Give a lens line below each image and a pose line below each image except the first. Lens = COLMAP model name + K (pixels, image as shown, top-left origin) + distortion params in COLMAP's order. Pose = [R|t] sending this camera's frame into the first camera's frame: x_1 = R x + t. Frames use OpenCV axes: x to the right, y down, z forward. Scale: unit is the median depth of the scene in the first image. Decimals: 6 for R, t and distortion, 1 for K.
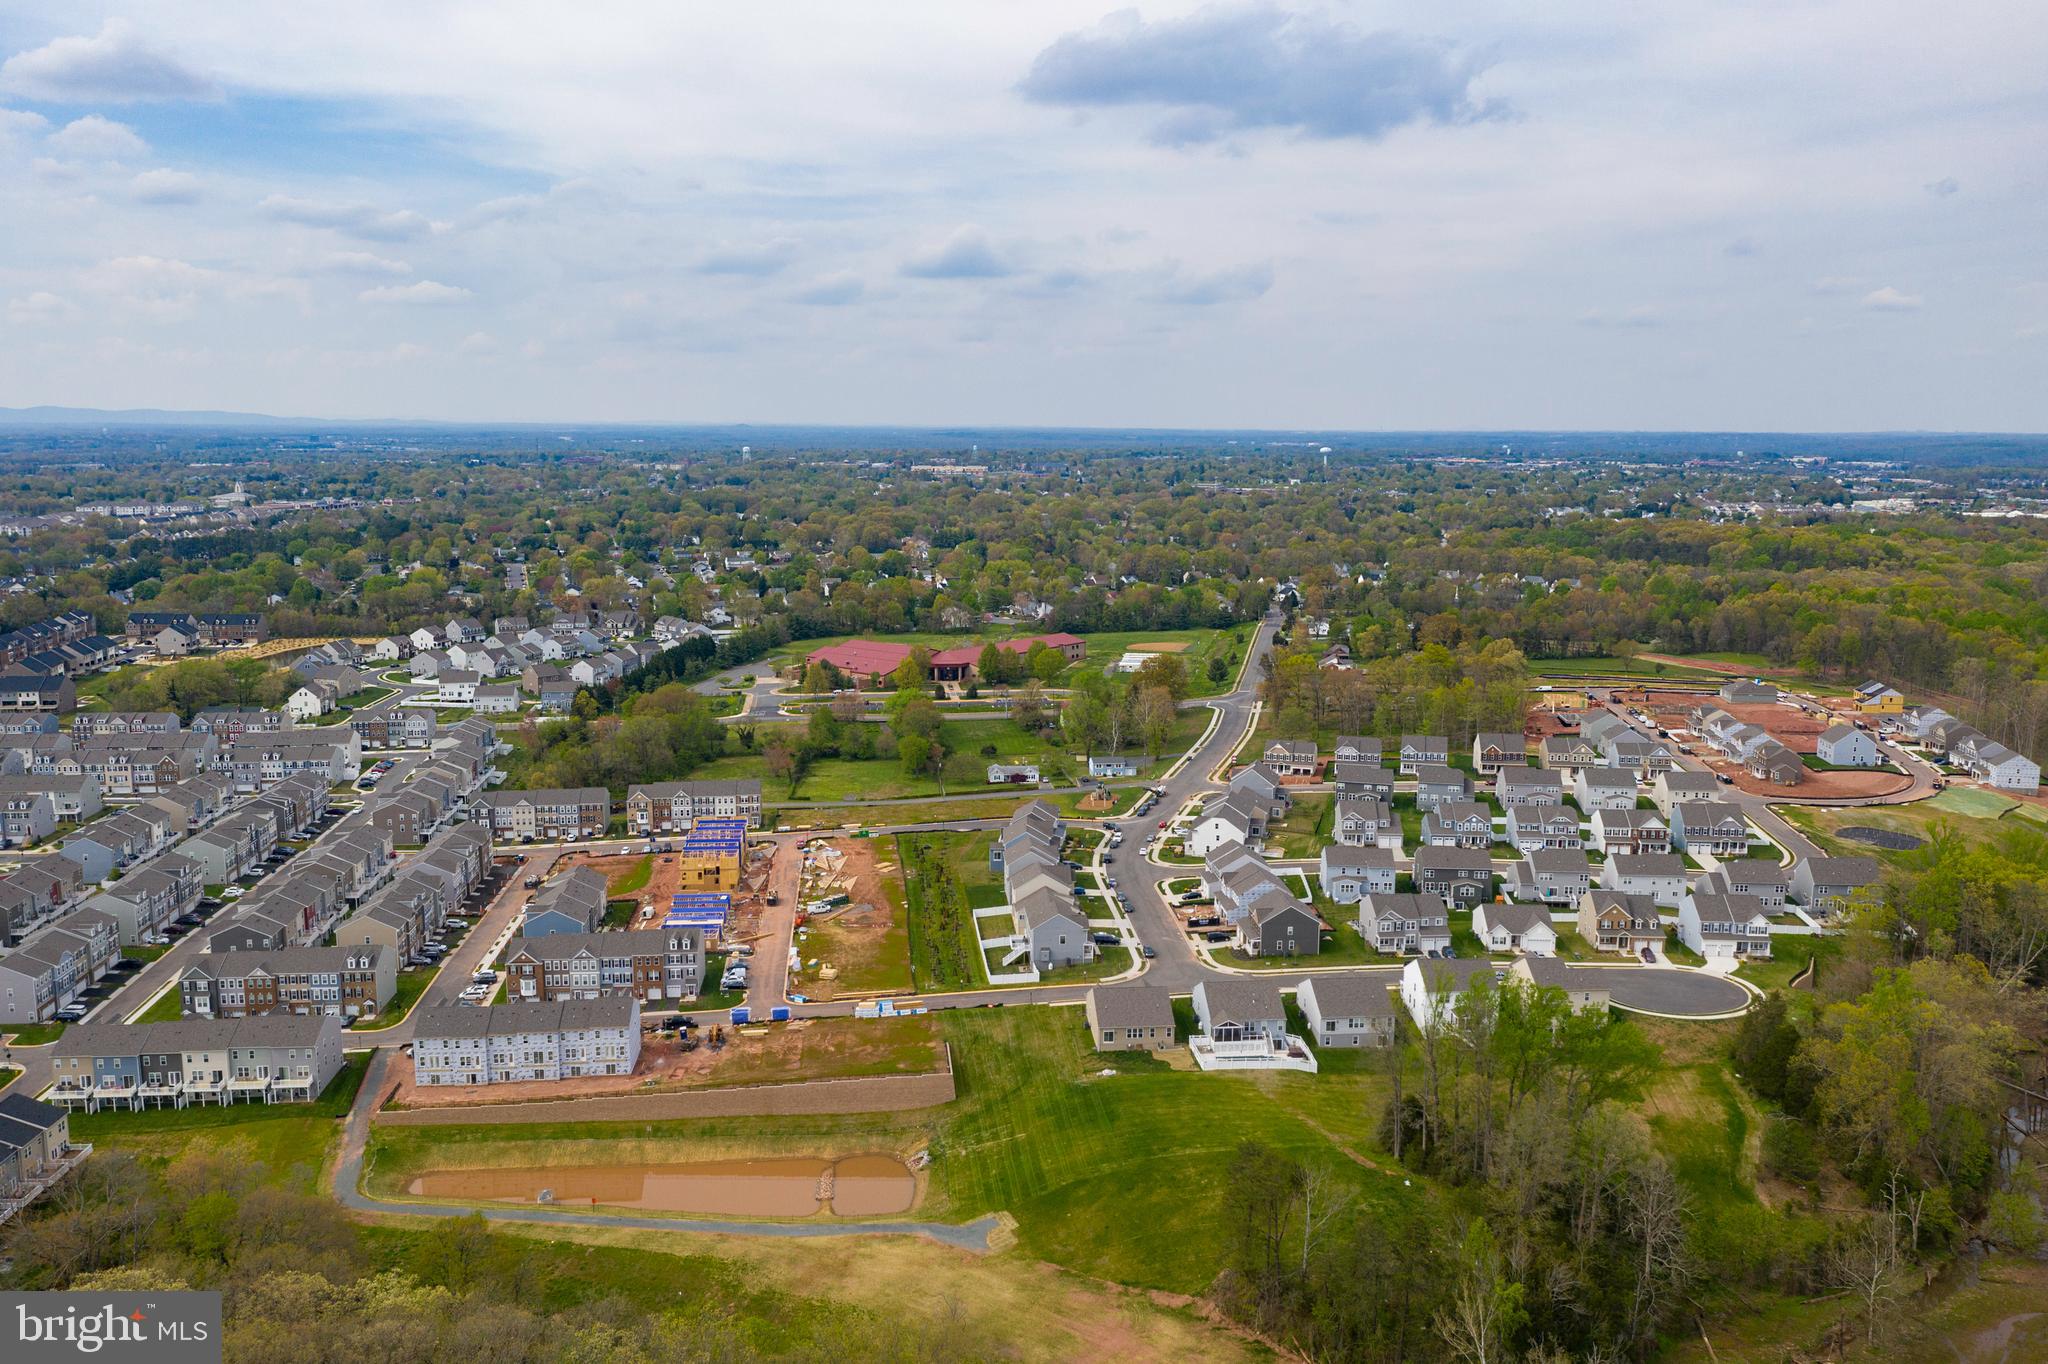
lens RADIAL K [[1620.0, 0, 1024.0], [0, 1620.0, 682.0], [0, 0, 1]] dist [-0.020745, 0.000360]
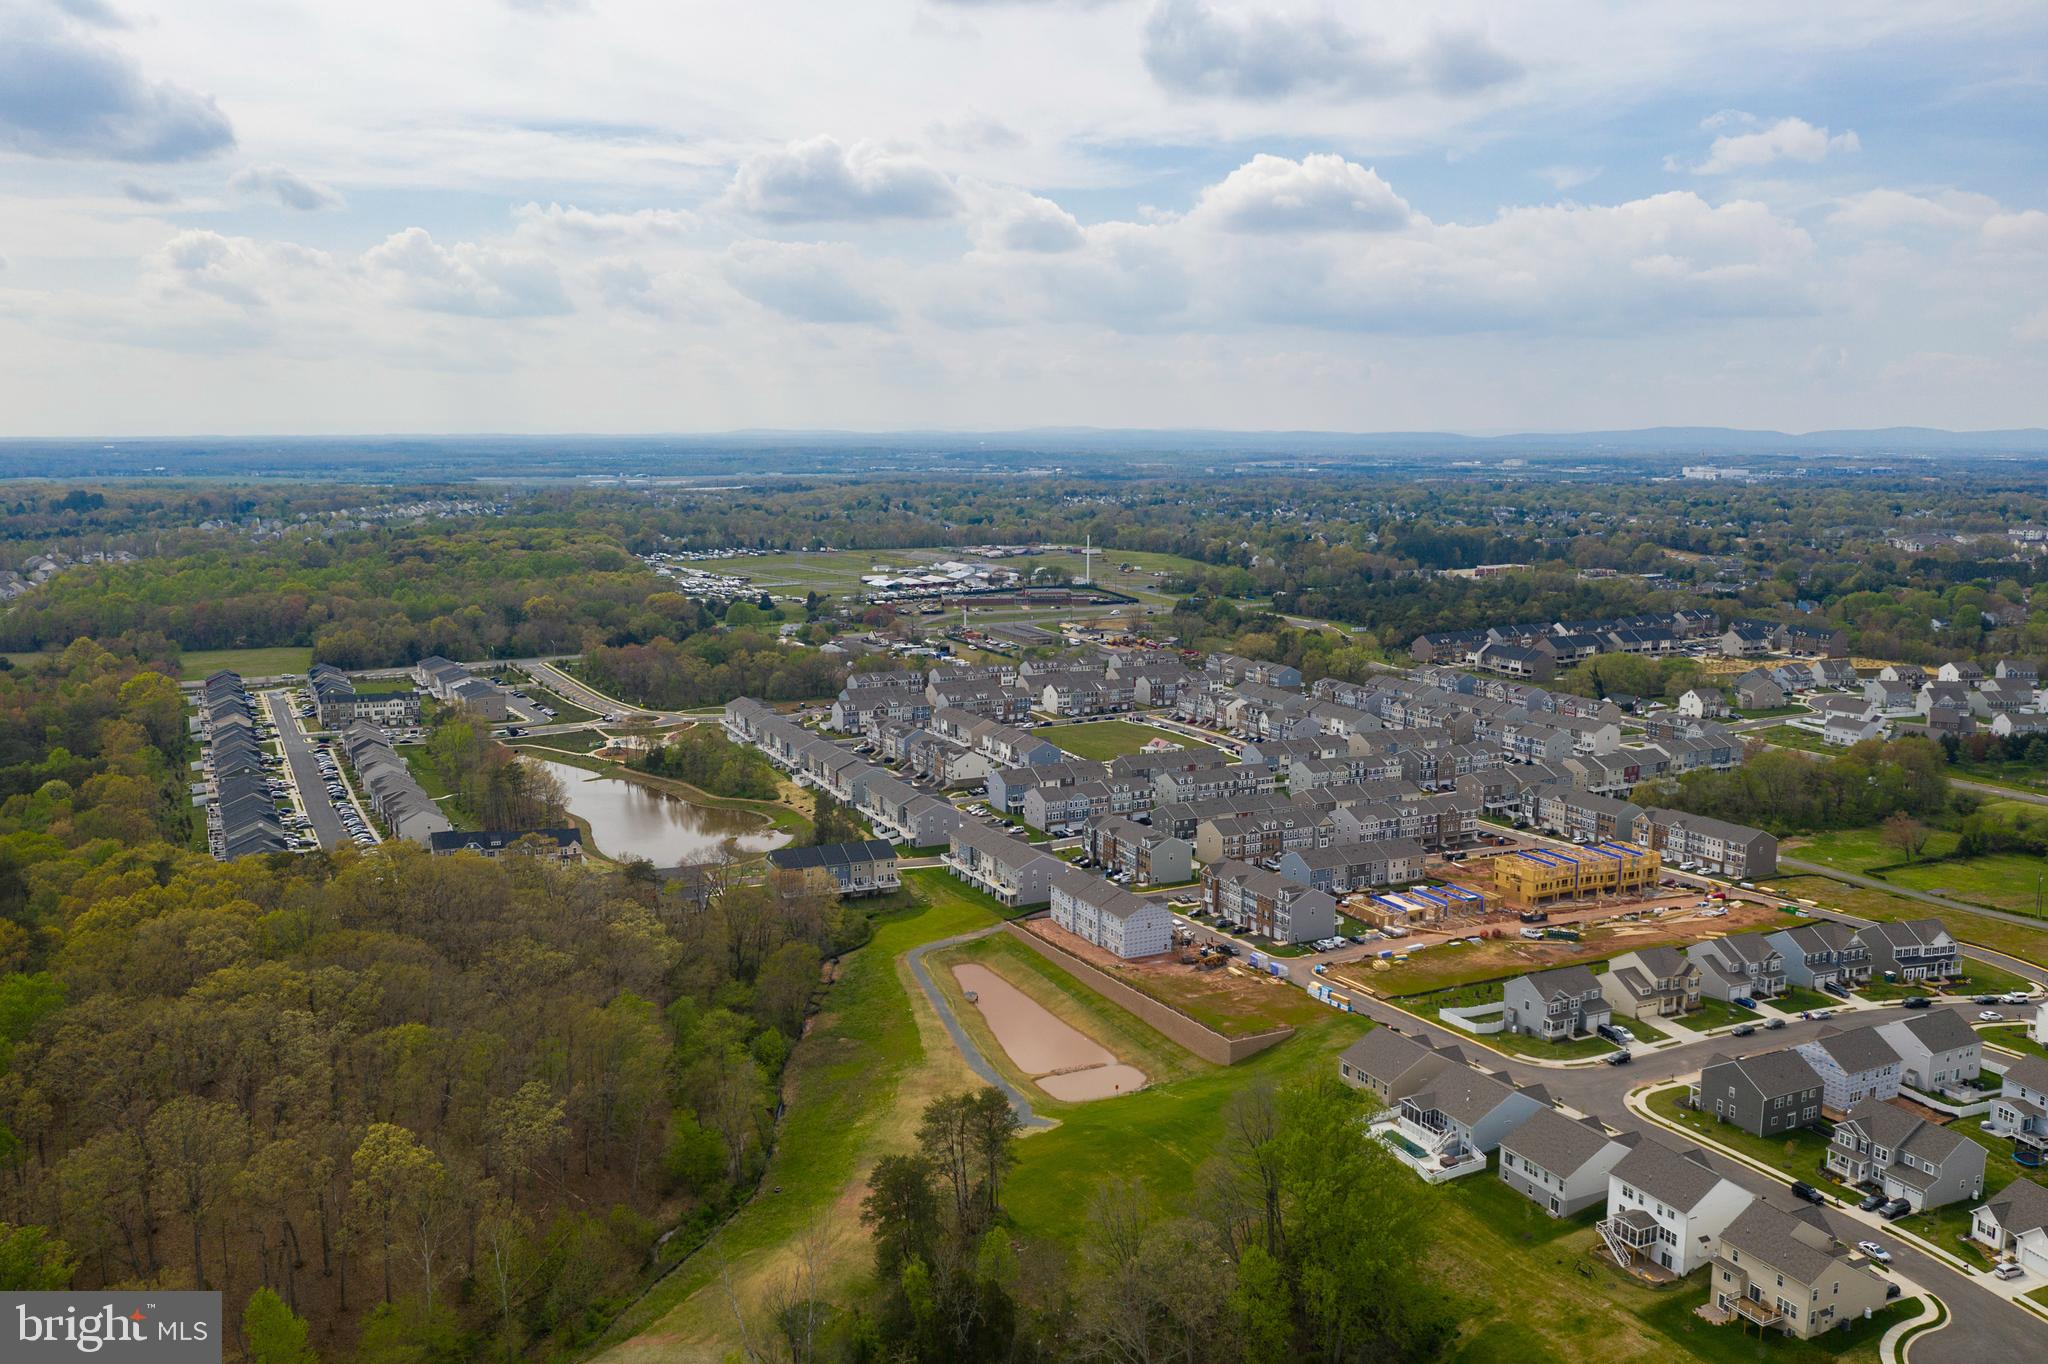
lens RADIAL K [[1620.0, 0, 1024.0], [0, 1620.0, 682.0], [0, 0, 1]] dist [-0.020745, 0.000360]
pose [[0.348072, 0.136378, -0.927495, 0.143593], [-0.148828, 0.984854, 0.088959, -0.011372], [0.925579, 0.107073, 0.363097, 0.074657]]
